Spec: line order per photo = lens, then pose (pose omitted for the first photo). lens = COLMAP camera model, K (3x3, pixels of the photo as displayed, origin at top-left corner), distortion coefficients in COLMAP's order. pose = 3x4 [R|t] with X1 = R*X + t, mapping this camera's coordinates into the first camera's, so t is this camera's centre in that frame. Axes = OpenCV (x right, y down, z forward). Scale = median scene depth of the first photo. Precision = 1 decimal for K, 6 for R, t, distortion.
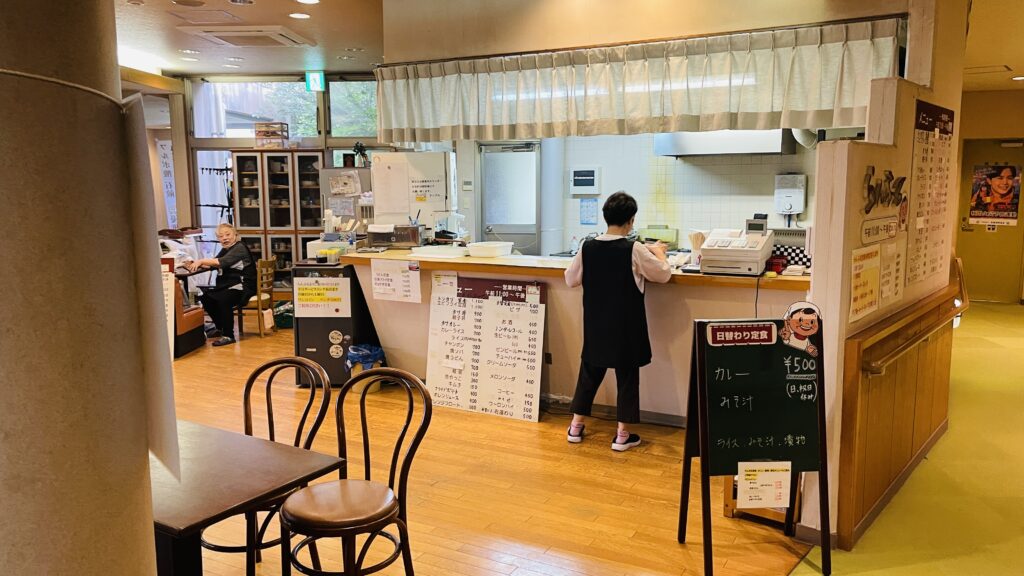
lens RADIAL K [[779.6, 0, 512.0], [0, 779.6, 288.0], [0, 0, 1]] dist [0.008728, -0.003216]
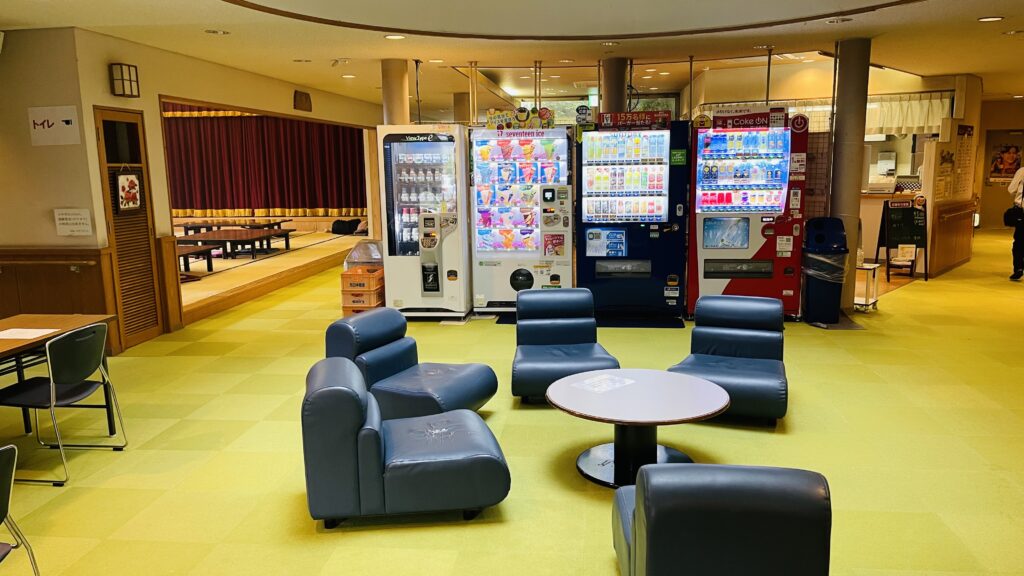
lens RADIAL K [[779.6, 0, 512.0], [0, 779.6, 288.0], [0, 0, 1]] dist [0.008728, -0.003216]
pose [[0.999271, -0.001312, -0.038153, -0.849068], [0.002287, 0.999672, 0.025524, 0.232361], [0.038107, -0.025593, 0.998946, -1.633150]]
